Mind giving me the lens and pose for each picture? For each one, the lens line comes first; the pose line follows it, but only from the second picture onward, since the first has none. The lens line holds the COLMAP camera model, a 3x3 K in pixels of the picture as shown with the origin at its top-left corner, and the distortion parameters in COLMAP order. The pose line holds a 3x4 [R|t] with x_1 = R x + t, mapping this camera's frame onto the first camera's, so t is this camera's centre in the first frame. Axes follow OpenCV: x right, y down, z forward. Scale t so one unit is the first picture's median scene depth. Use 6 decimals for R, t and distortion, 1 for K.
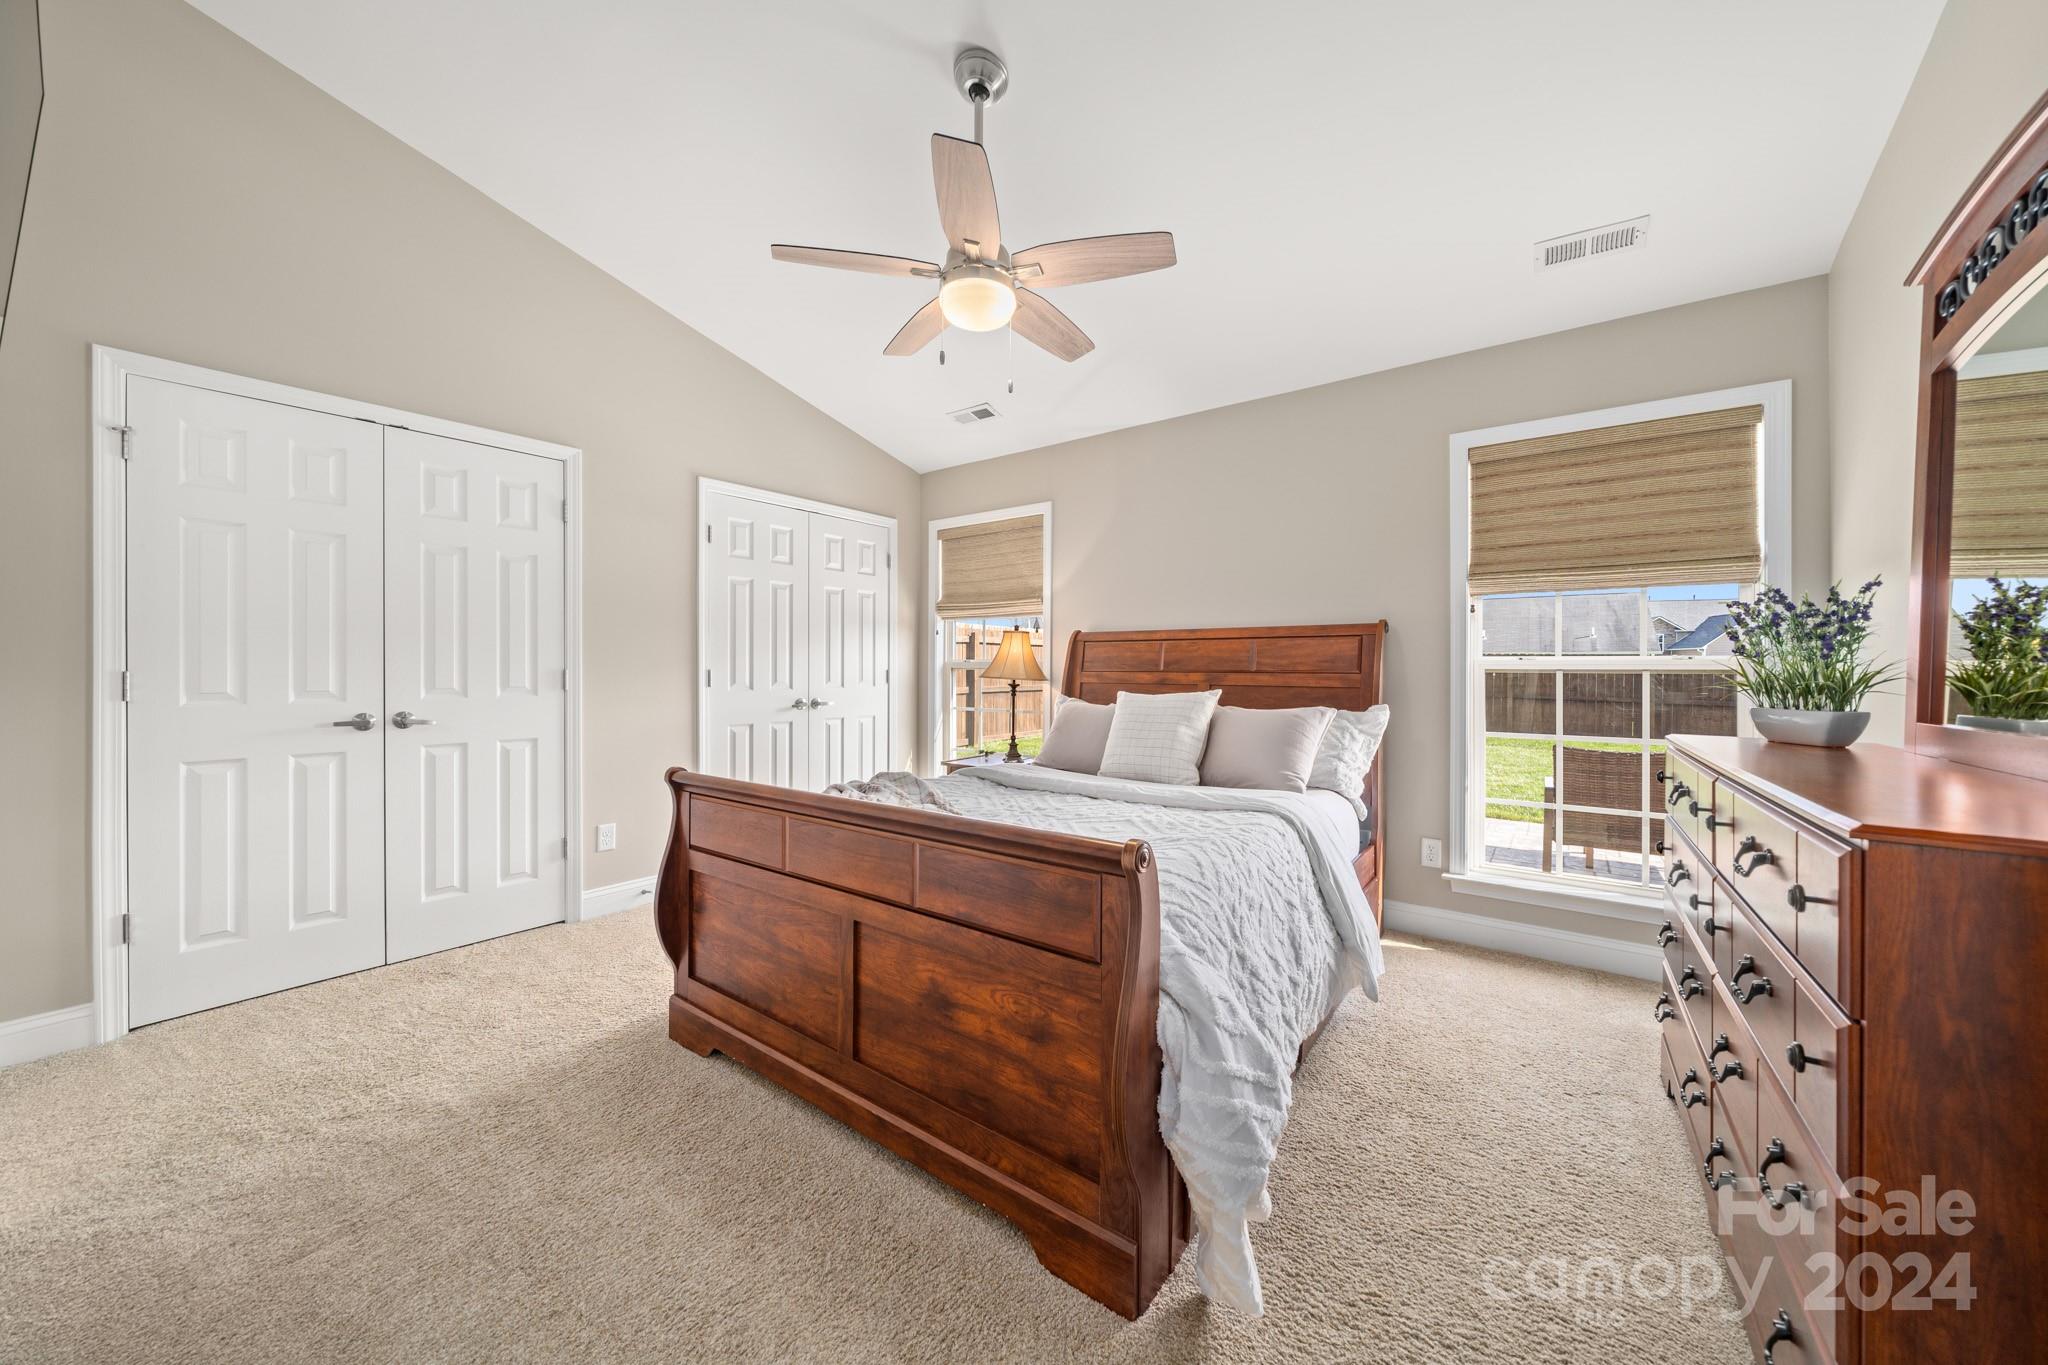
lens RADIAL K [[708.1, 0, 1025.8], [0, 708.1, 698.1], [0, 0, 1]] dist [-0.003291, -0.000259]
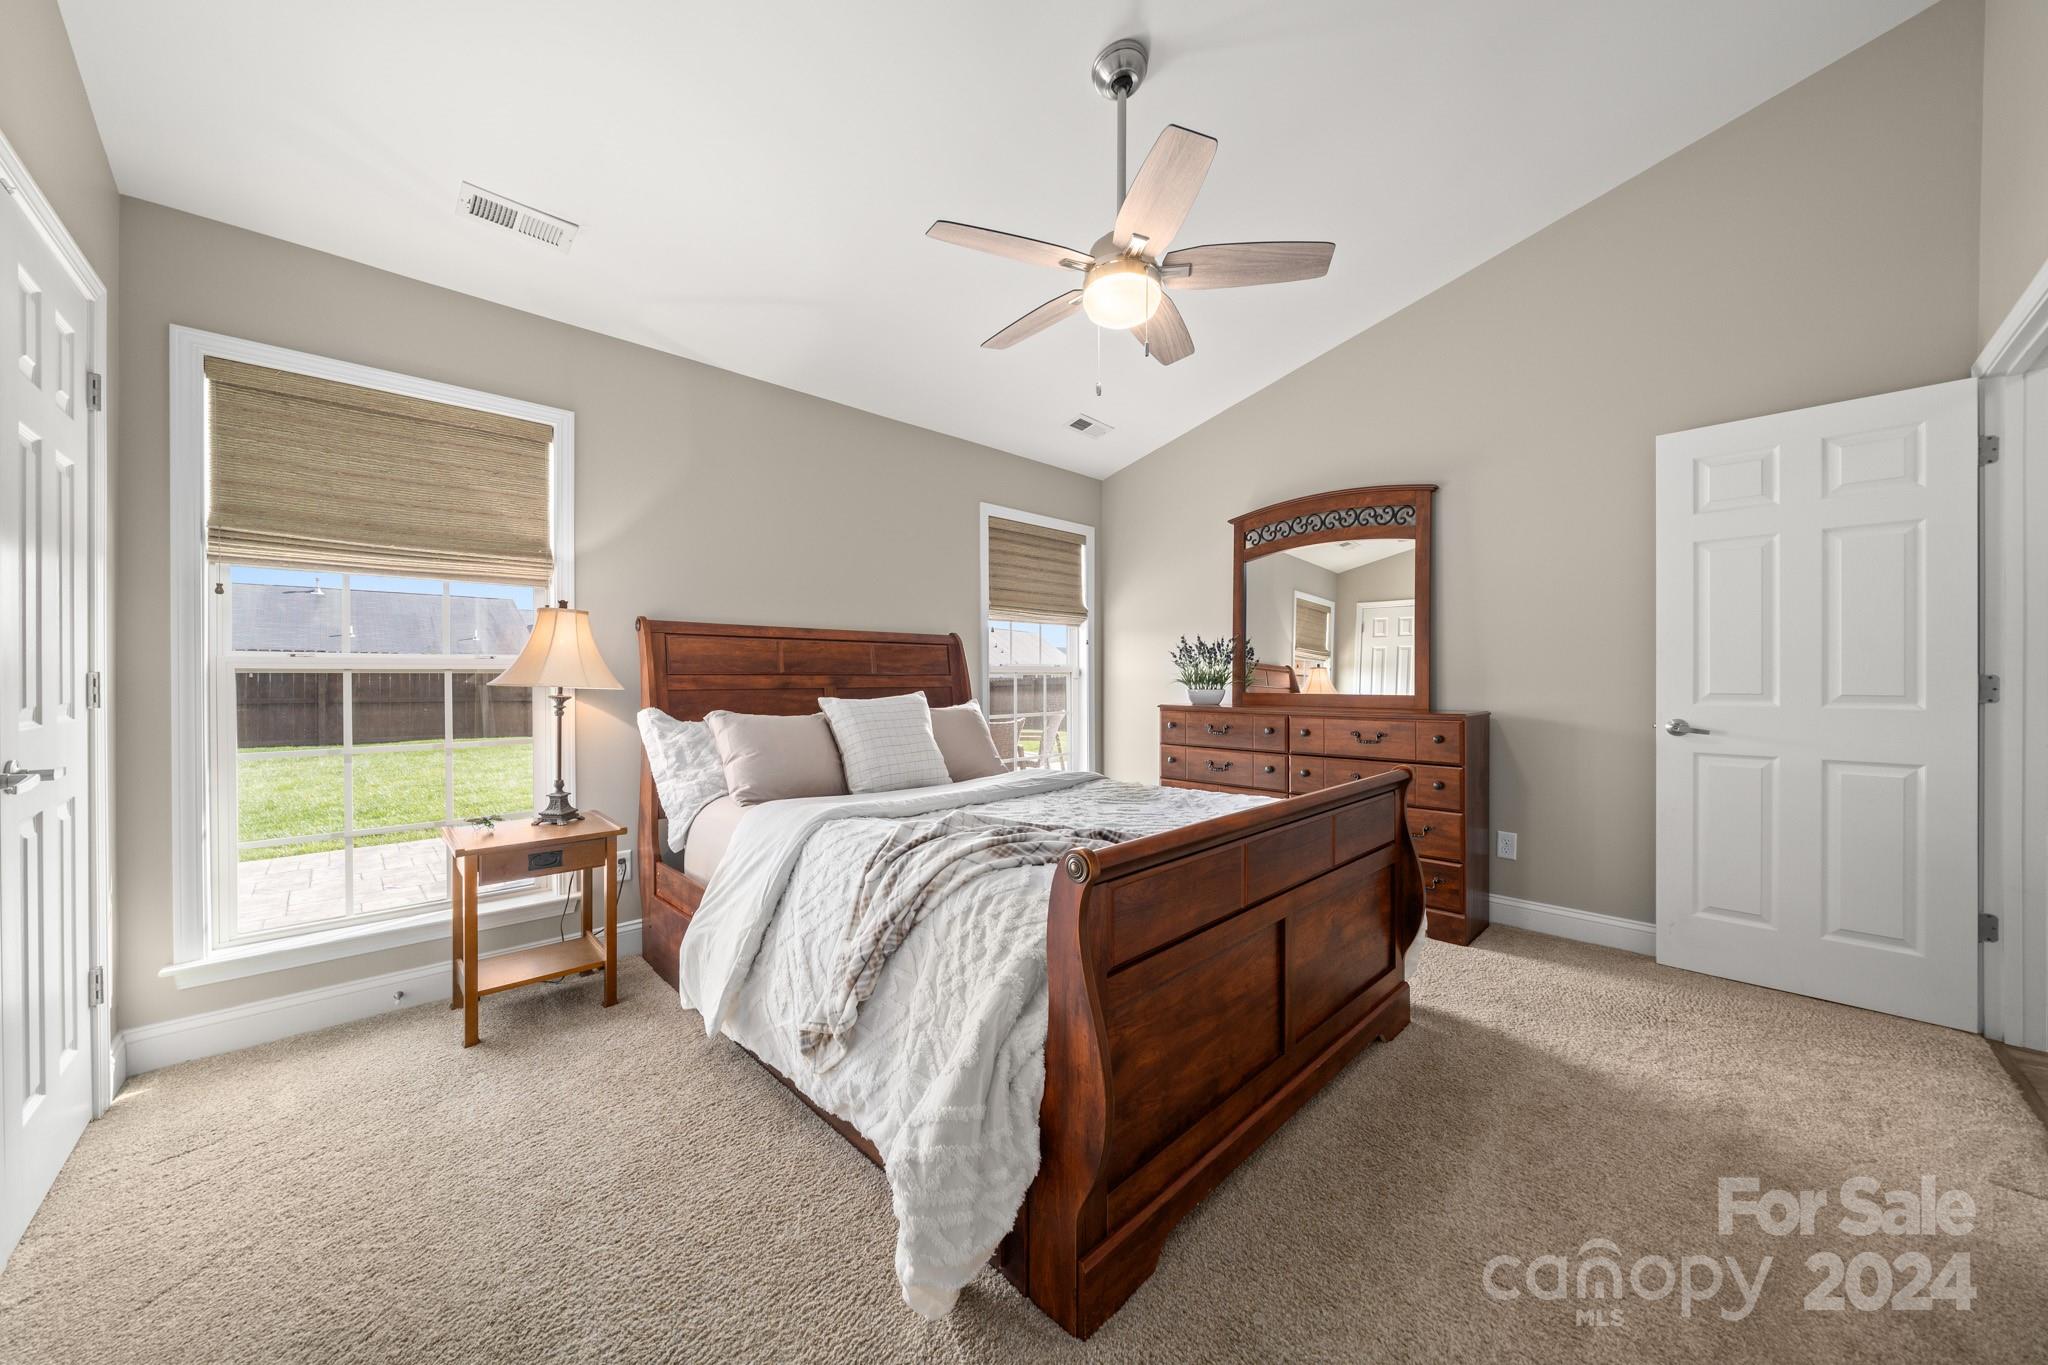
lens RADIAL K [[708.1, 0, 1025.8], [0, 708.1, 698.1], [0, 0, 1]] dist [-0.003291, -0.000259]
pose [[0.168698, -0.036864, 0.984978, -0.620769], [0.038542, 0.998783, 0.030780, -0.024140], [-0.984914, 0.032771, 0.169913, 0.564605]]
